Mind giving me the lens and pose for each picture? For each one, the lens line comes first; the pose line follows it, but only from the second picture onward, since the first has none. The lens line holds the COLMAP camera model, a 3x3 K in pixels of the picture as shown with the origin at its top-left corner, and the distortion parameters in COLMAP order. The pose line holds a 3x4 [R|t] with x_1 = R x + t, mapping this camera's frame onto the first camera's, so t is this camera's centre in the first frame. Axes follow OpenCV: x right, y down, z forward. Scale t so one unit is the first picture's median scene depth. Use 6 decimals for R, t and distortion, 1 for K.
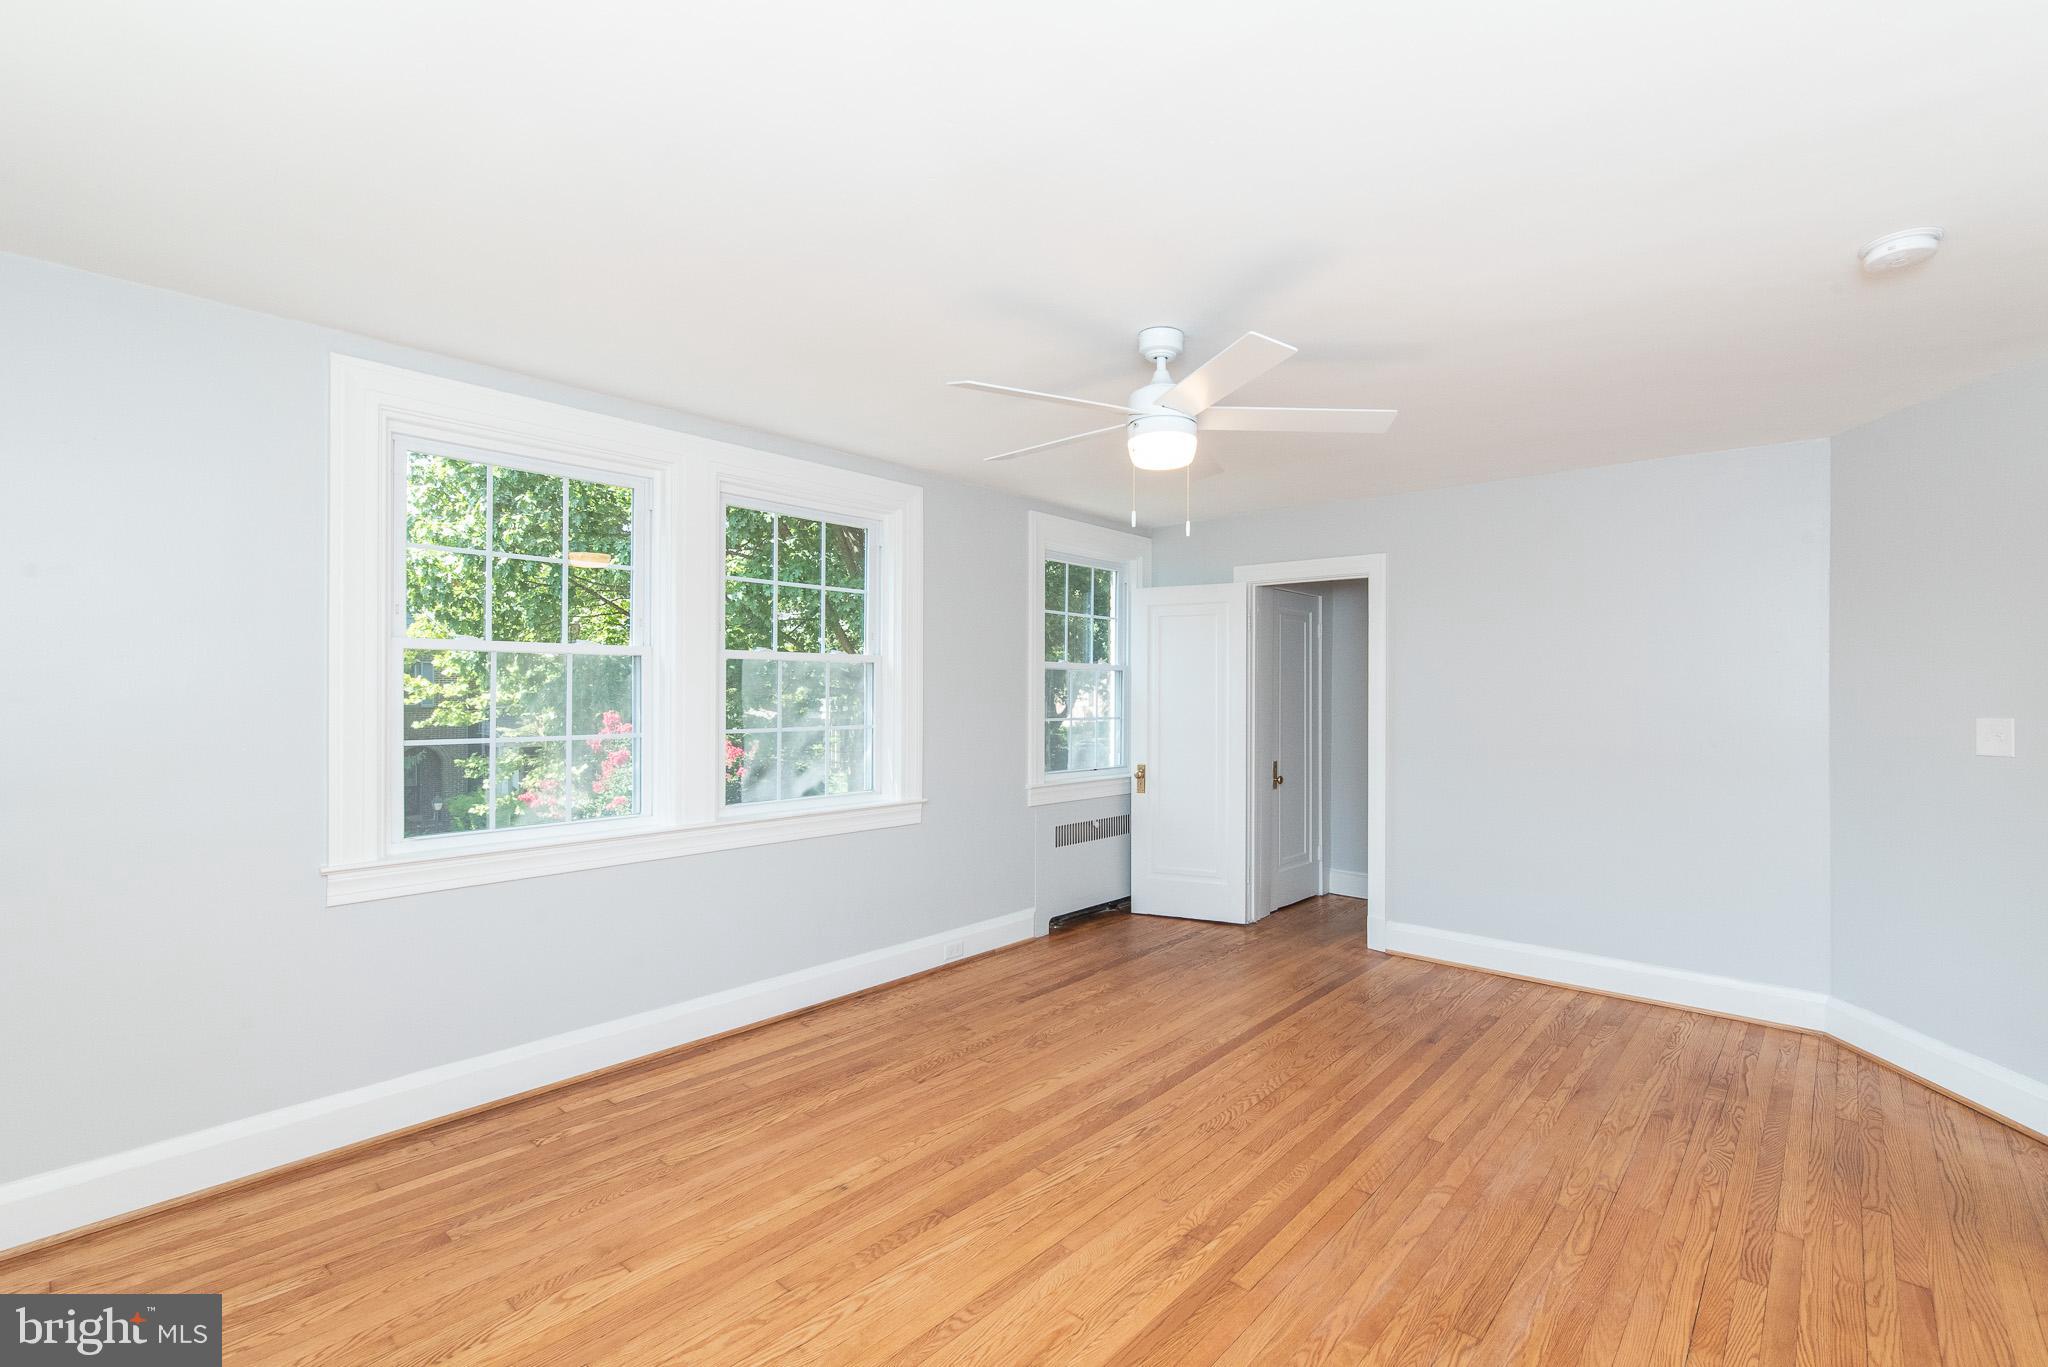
lens RADIAL K [[917.9, 0, 1127.0], [0, 917.9, 720.8], [0, 0, 1]] dist [0.000336, -0.000117]
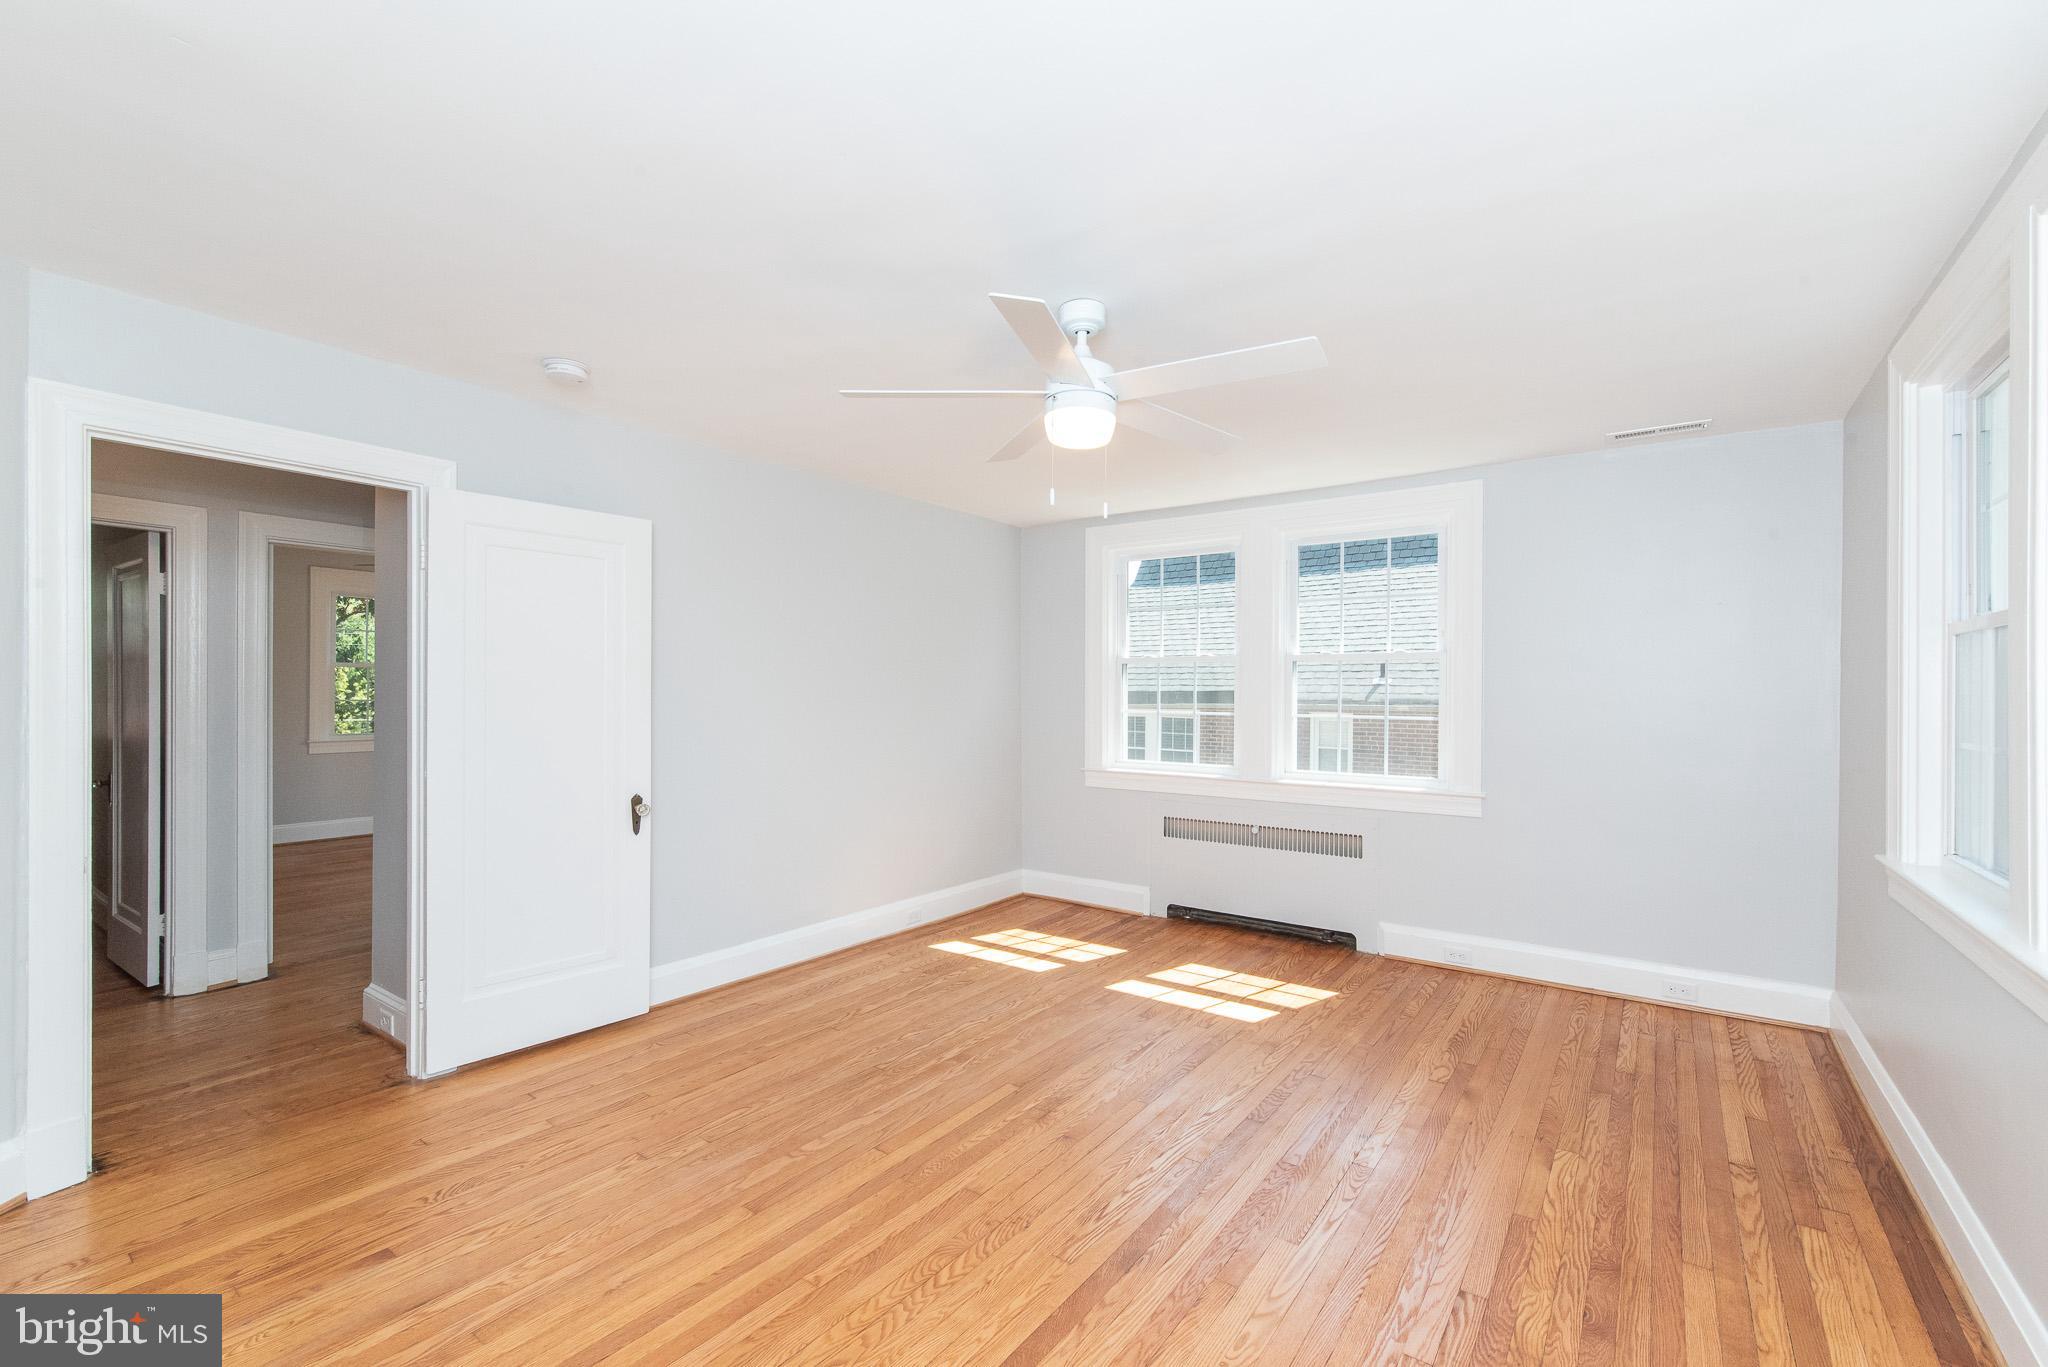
lens RADIAL K [[838.1, 0, 1026.2], [0, 838.1, 694.1], [0, 0, 1]] dist [0.001056, 0.000311]
pose [[-0.999616, -0.010269, -0.025727, 0.094309], [-0.011087, 0.999430, 0.031886, -0.033886], [0.025385, 0.032159, -0.999160, 1.537071]]
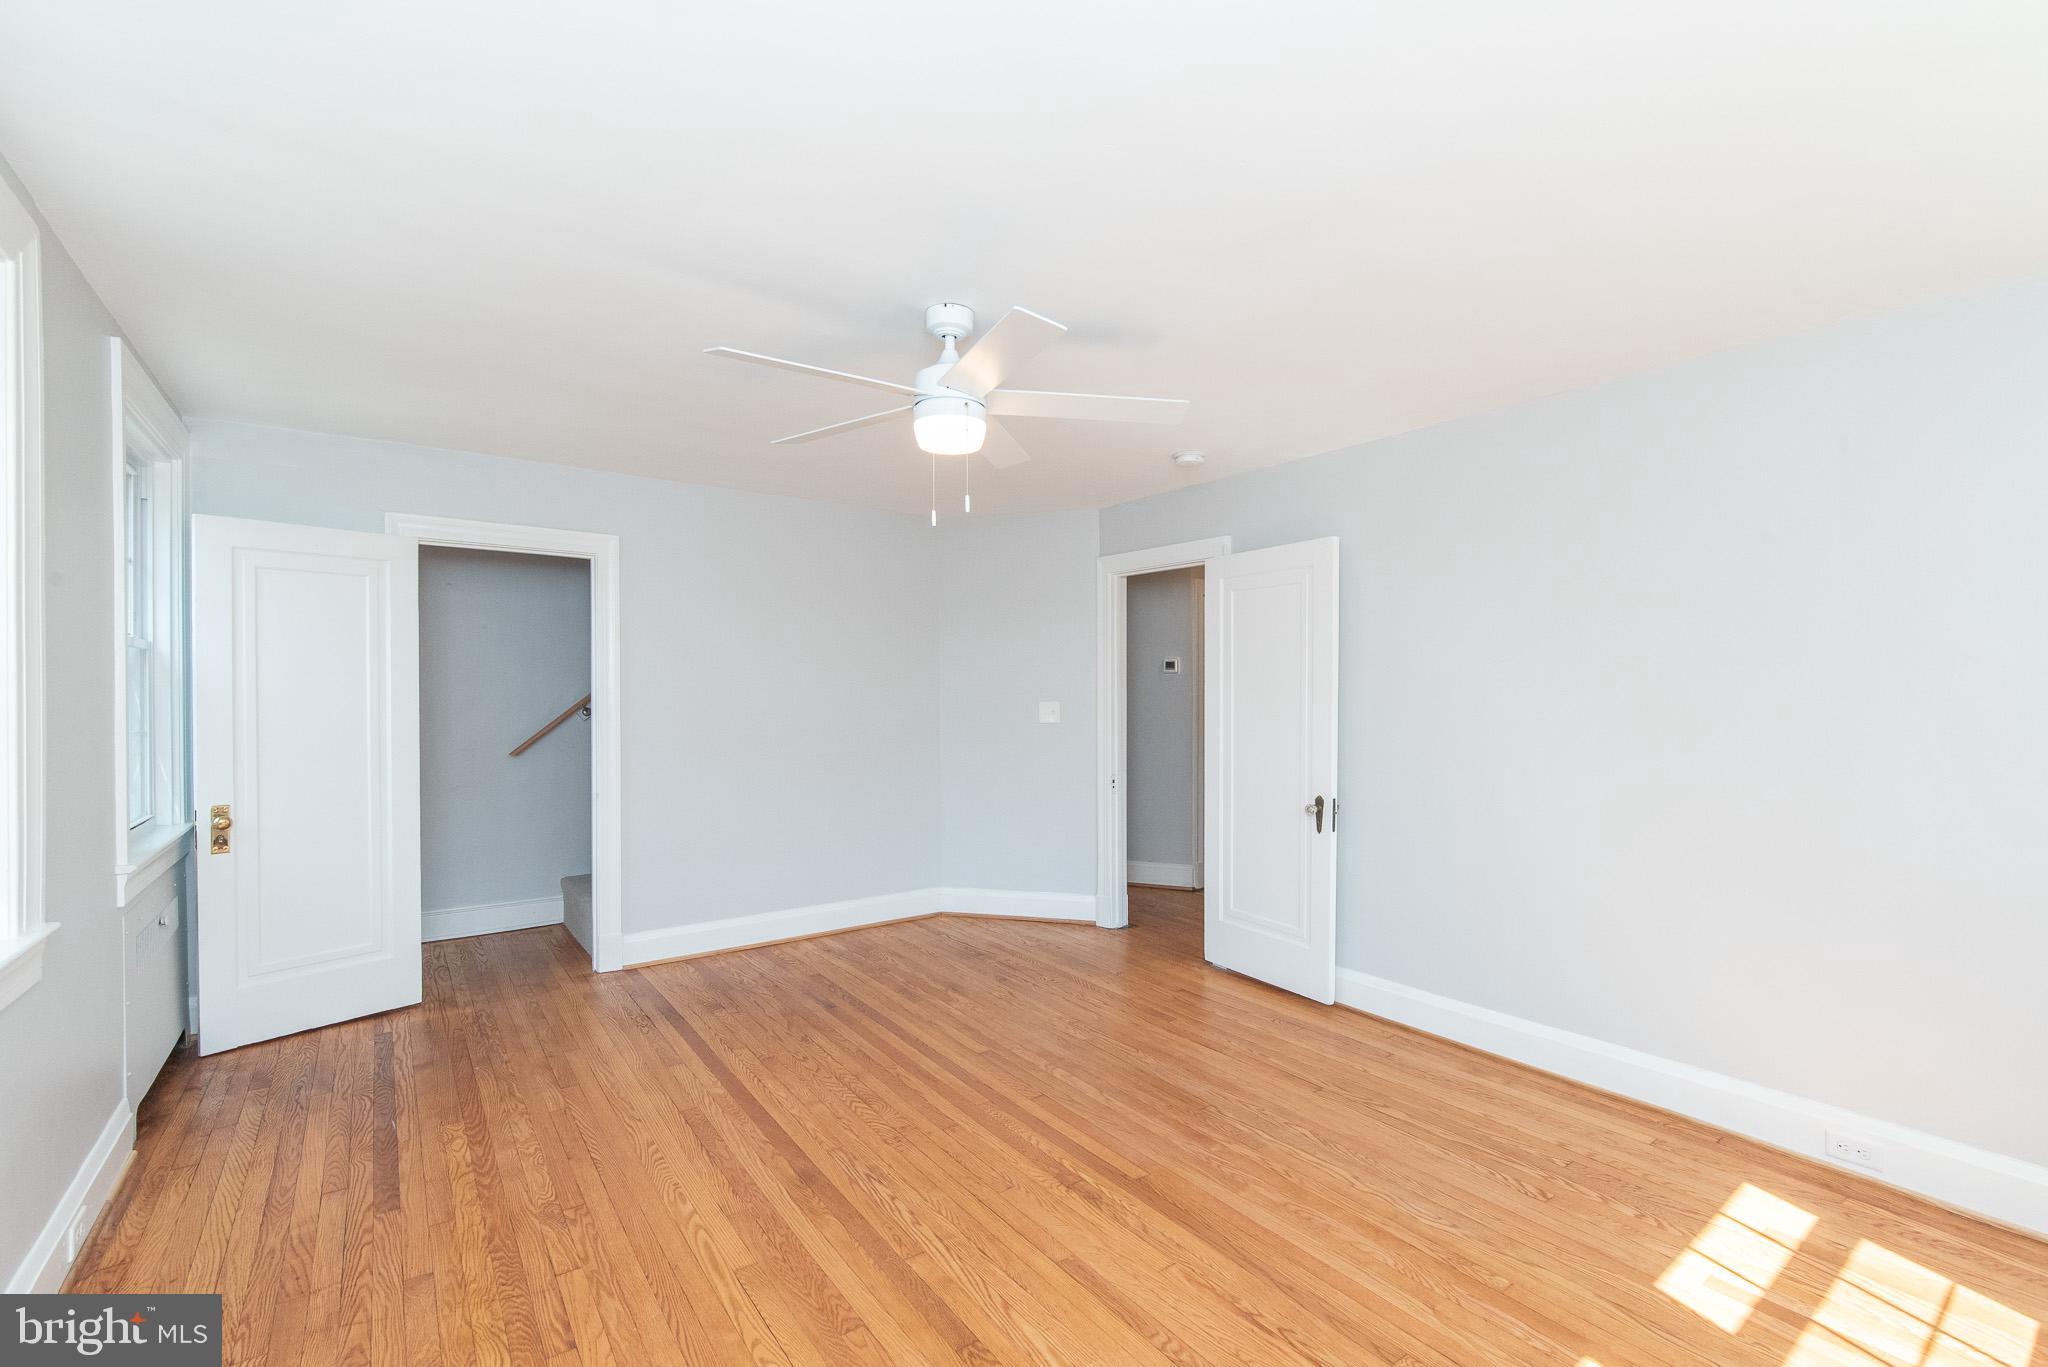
lens RADIAL K [[876.7, 0, 1031.6], [0, 876.7, 695.5], [0, 0, 1]] dist [-0.000577, -0.000294]
pose [[0.250315, -0.009359, 0.968119, -0.682224], [0.029733, 0.999556, 0.001975, -0.016744], [-0.967708, 0.028290, 0.250482, 0.554467]]
